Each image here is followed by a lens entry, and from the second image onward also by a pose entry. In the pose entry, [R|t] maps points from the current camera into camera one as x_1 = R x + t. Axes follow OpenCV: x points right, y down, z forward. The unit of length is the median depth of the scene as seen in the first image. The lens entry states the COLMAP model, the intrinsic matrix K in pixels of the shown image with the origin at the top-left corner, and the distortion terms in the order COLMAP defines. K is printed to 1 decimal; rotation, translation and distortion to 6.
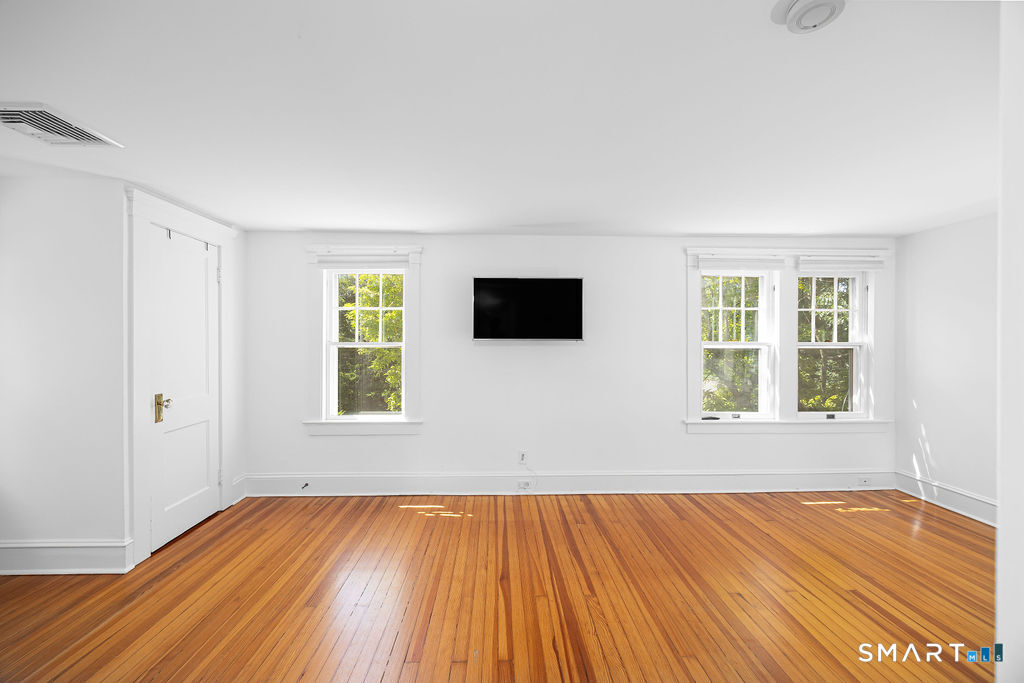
lens RADIAL K [[391.9, 0, 512.0], [0, 391.9, 341.5], [0, 0, 1]] dist [-0.002629, -0.000125]
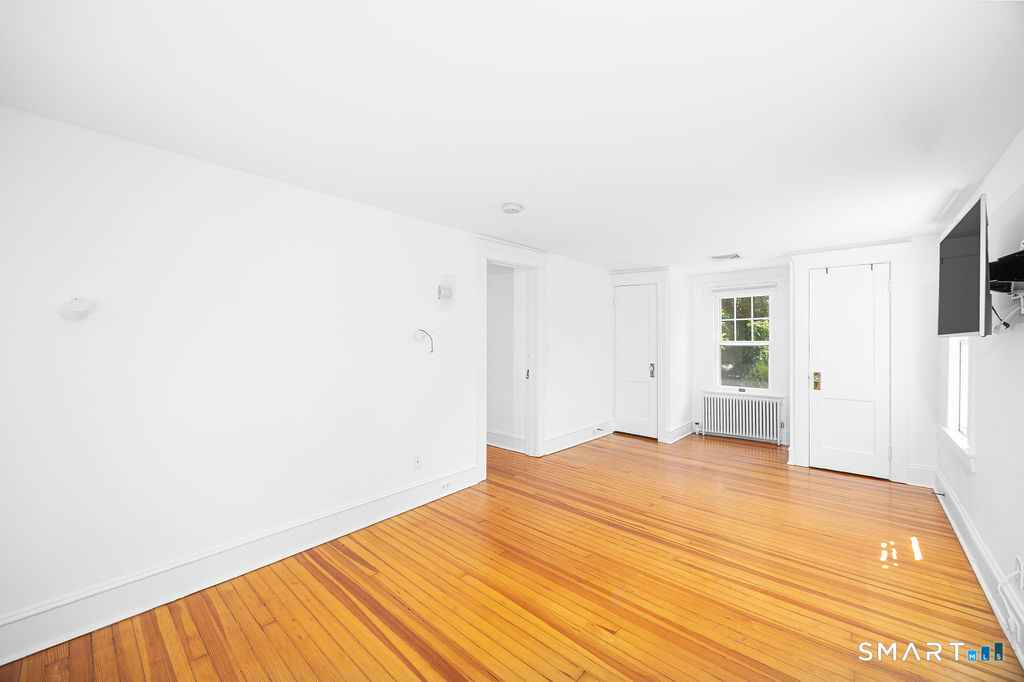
lens RADIAL K [[391.9, 0, 512.0], [0, 391.9, 341.0], [0, 0, 1]] dist [-0.002629, -0.000125]
pose [[-0.683343, 0.005827, -0.730074, 0.927821], [0.000734, 0.999973, 0.007294, -0.008060], [0.730097, 0.004448, -0.683329, 0.957128]]
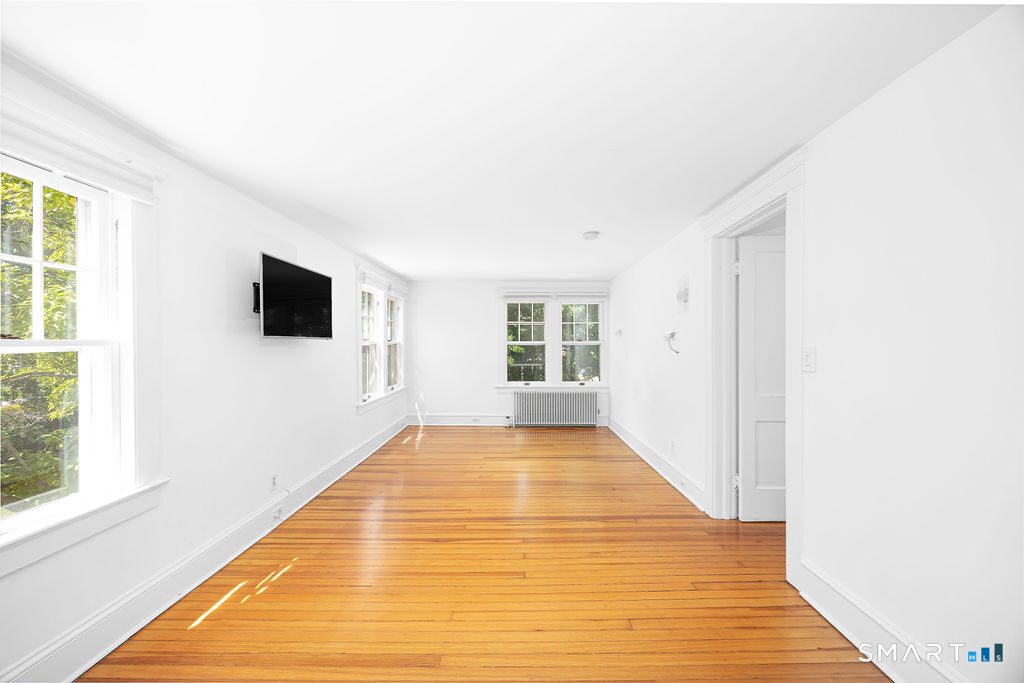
lens RADIAL K [[391.9, 0, 512.0], [0, 391.9, 341.5], [0, 0, 1]] dist [-0.002629, -0.000125]
pose [[0.036706, 0.001967, 0.999324, -0.851688], [-0.001608, 0.999997, -0.001909, 0.005163], [-0.999325, -0.001537, 0.036709, 0.522289]]
